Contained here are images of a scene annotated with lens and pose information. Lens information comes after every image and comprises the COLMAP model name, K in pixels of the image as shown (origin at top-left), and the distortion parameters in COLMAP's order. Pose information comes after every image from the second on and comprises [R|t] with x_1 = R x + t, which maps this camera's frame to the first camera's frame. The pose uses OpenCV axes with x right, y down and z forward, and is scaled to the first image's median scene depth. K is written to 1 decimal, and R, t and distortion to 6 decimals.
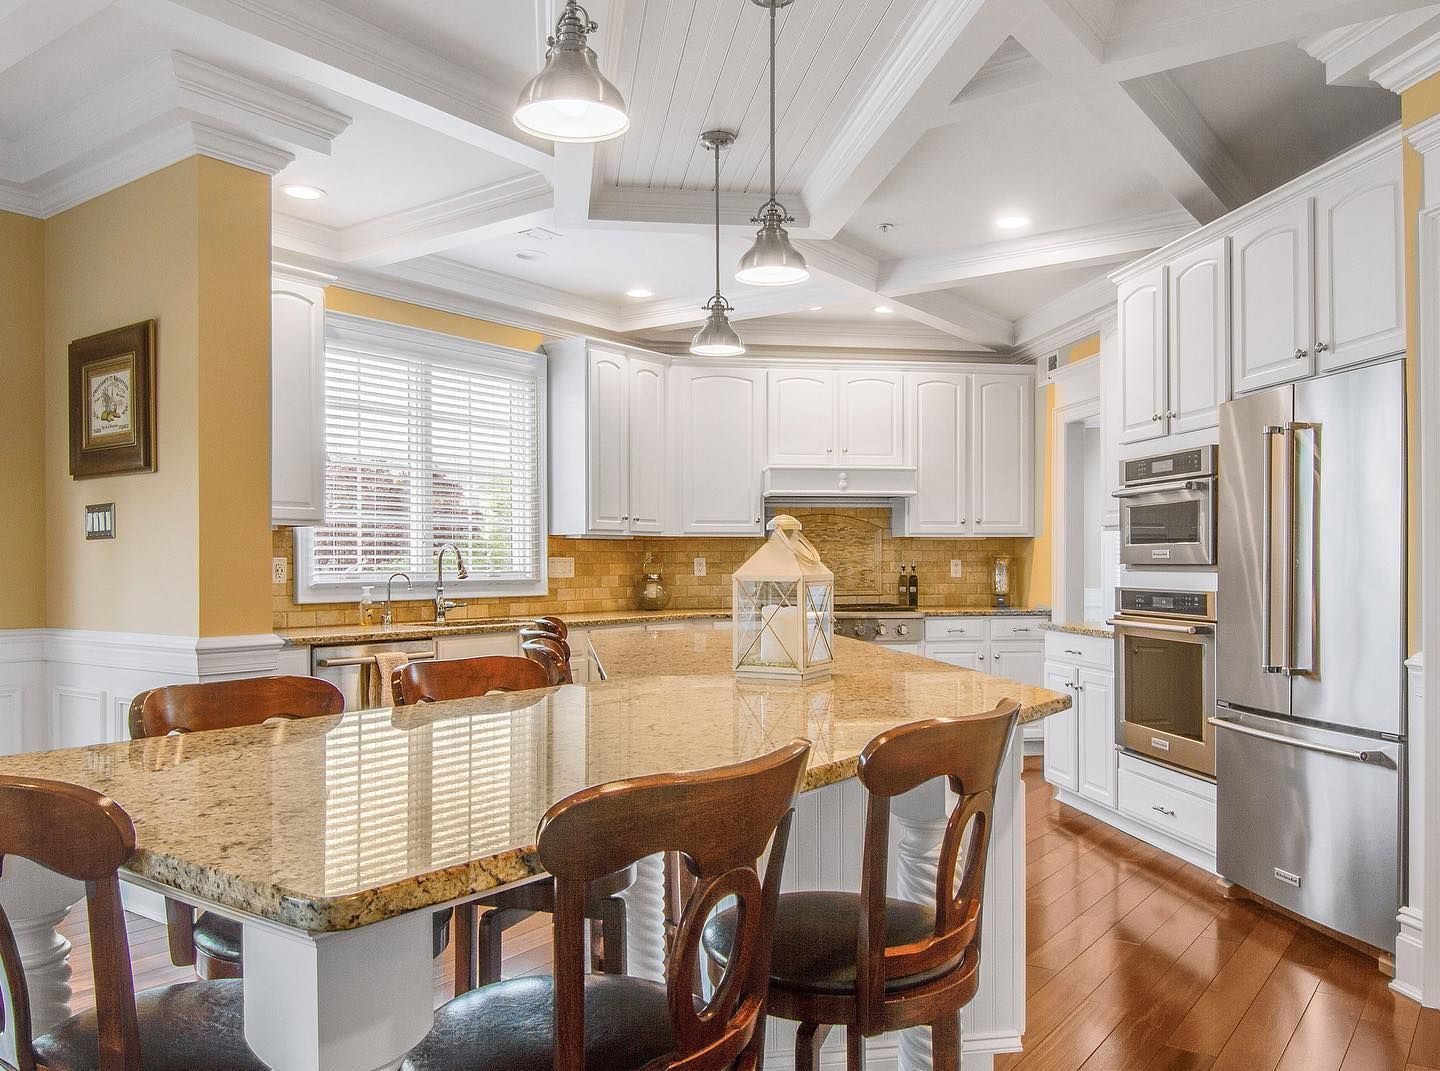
lens RADIAL K [[1108.1, 0, 720.0], [0, 1108.1, 535.5], [0, 0, 1]] dist [-0.013700, -0.005617]
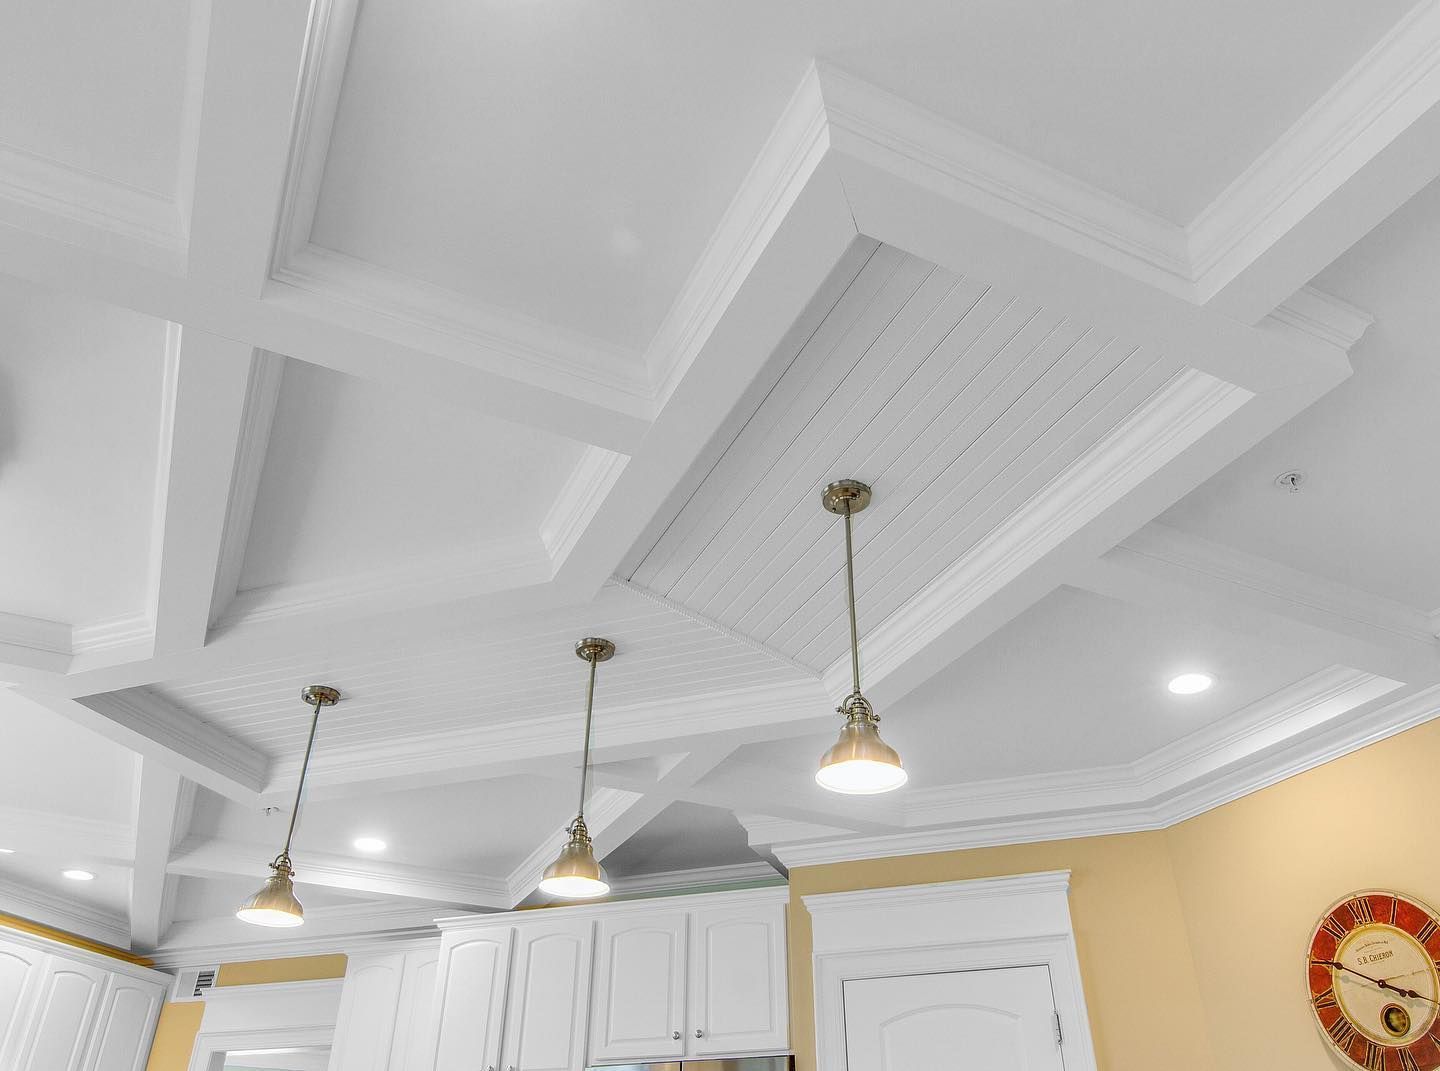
lens RADIAL K [[1108.1, 0, 720.0], [0, 1108.1, 535.5], [0, 0, 1]] dist [-0.013700, -0.005617]
pose [[0.481563, 0.493824, 0.724041, -0.609382], [-0.031429, 0.835342, -0.548831, 0.048336], [-0.875848, 0.241541, 0.417790, 0.250029]]
